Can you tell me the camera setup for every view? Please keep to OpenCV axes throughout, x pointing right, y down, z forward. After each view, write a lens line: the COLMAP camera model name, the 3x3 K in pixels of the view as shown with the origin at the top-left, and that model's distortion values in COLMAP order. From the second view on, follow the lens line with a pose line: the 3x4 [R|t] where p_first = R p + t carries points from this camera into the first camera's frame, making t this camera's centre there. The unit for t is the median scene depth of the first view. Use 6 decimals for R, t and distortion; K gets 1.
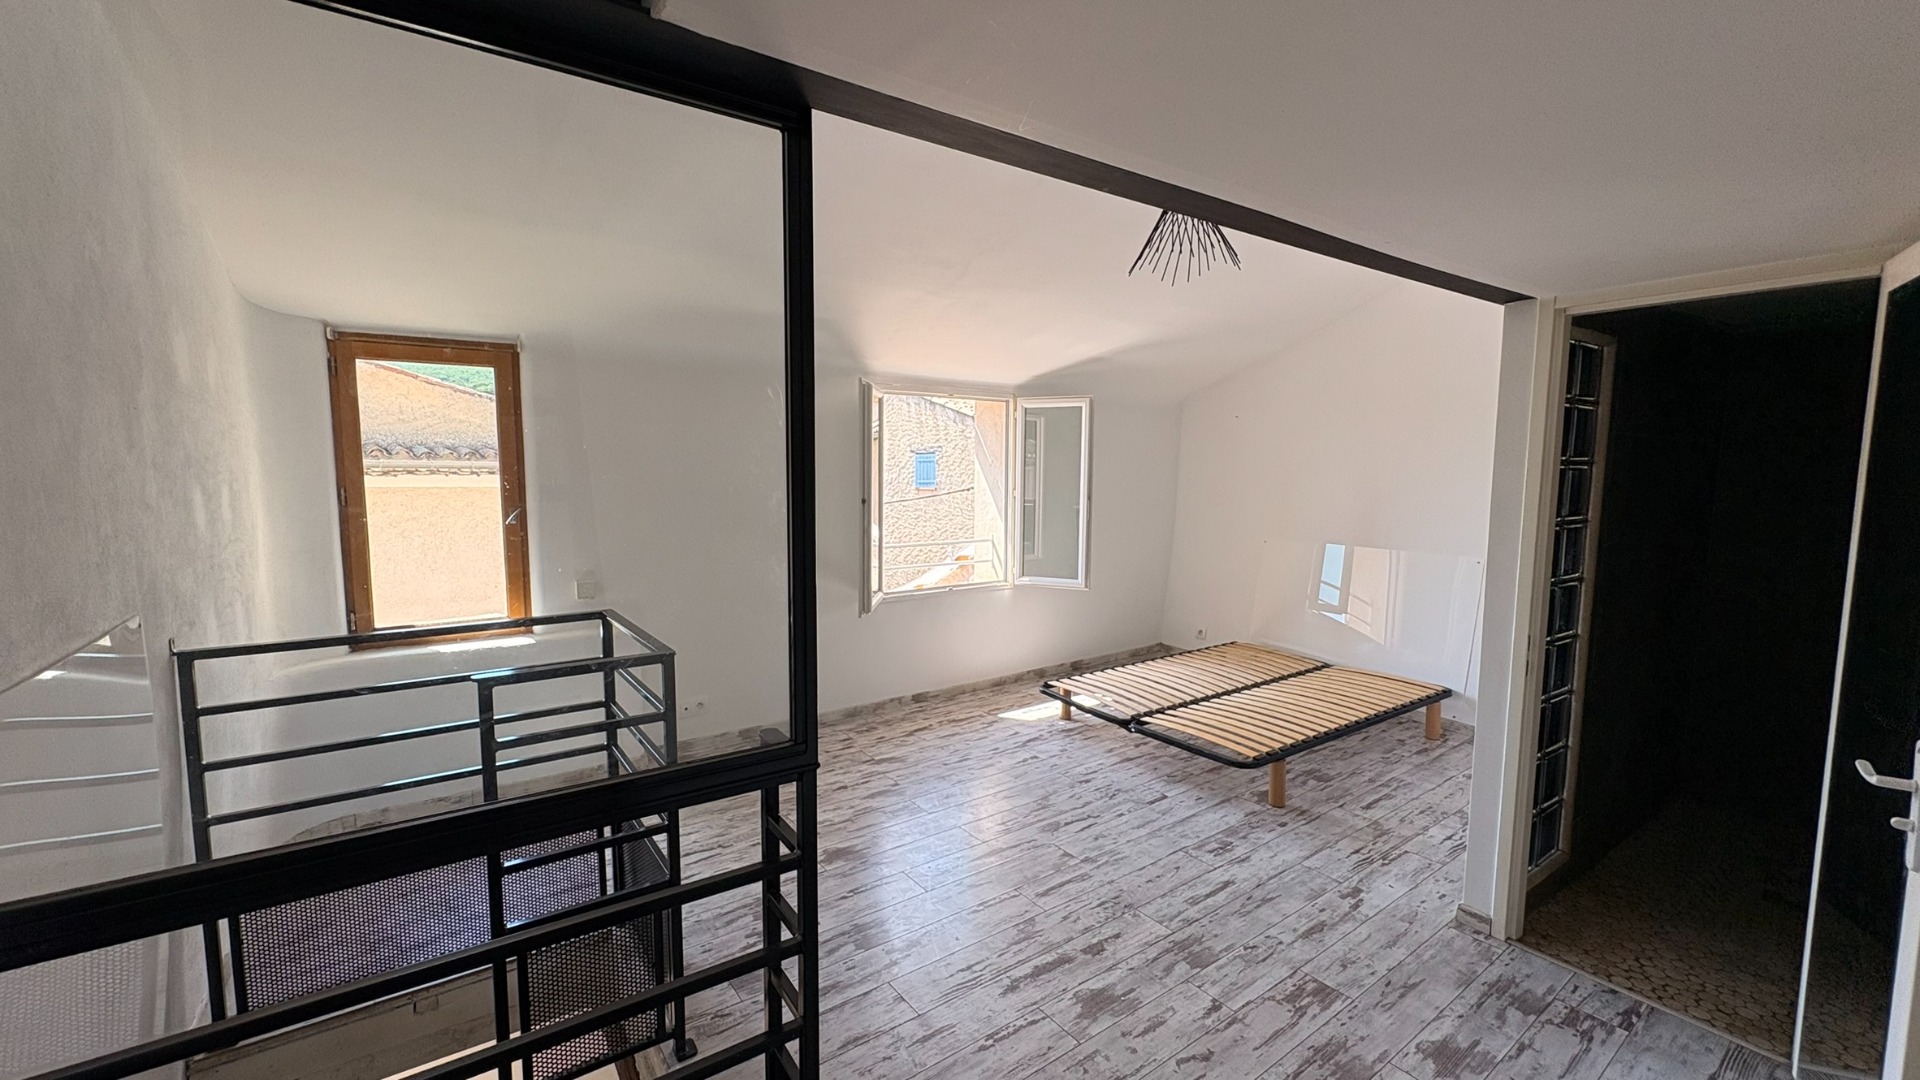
lens RADIAL K [[765.3, 0, 956.9], [0, 765.3, 537.6], [0, 0, 1]] dist [0.001866, -0.000367]
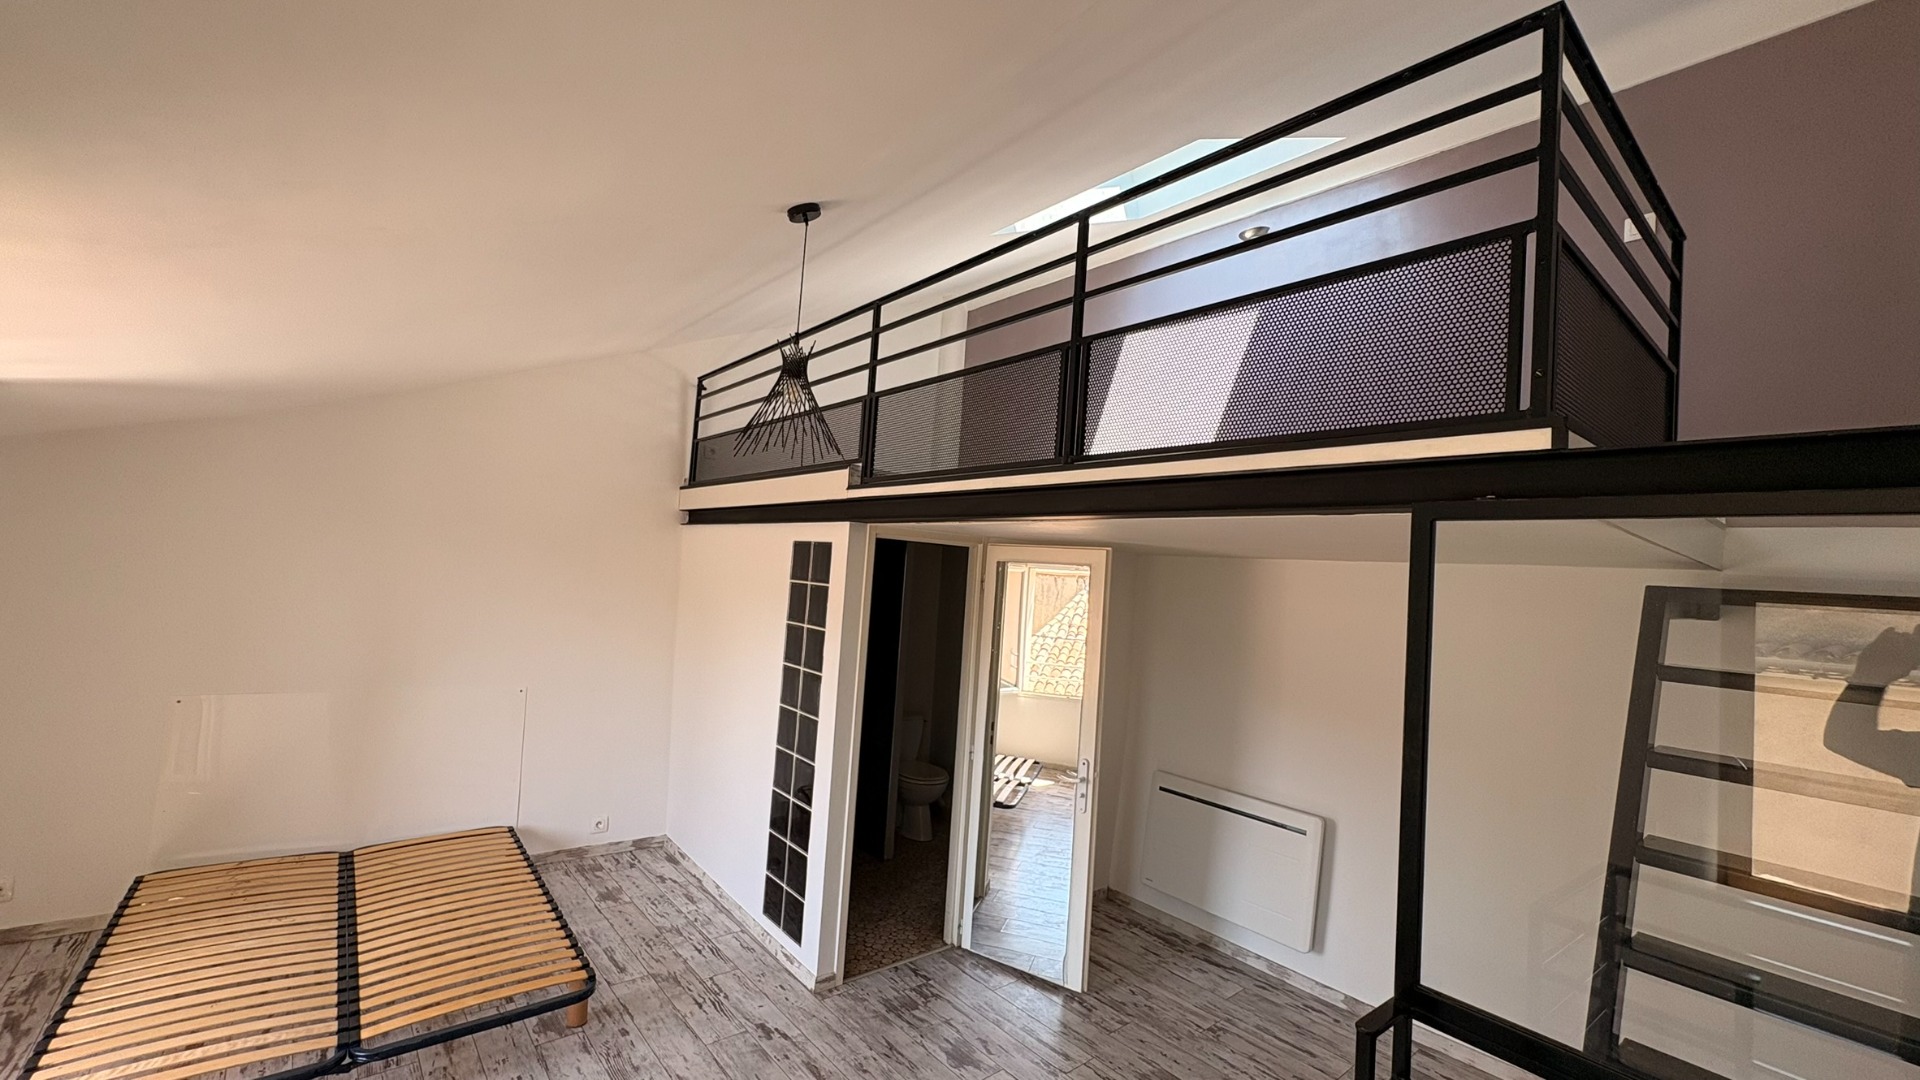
lens RADIAL K [[765.3, 0, 960.2], [0, 765.3, 539.6], [0, 0, 1]] dist [0.001866, -0.000367]
pose [[-0.084578, 0.038149, 0.995686, -0.578799], [0.026356, 0.999003, -0.036037, -0.174214], [-0.996068, 0.023194, -0.085499, 0.753118]]
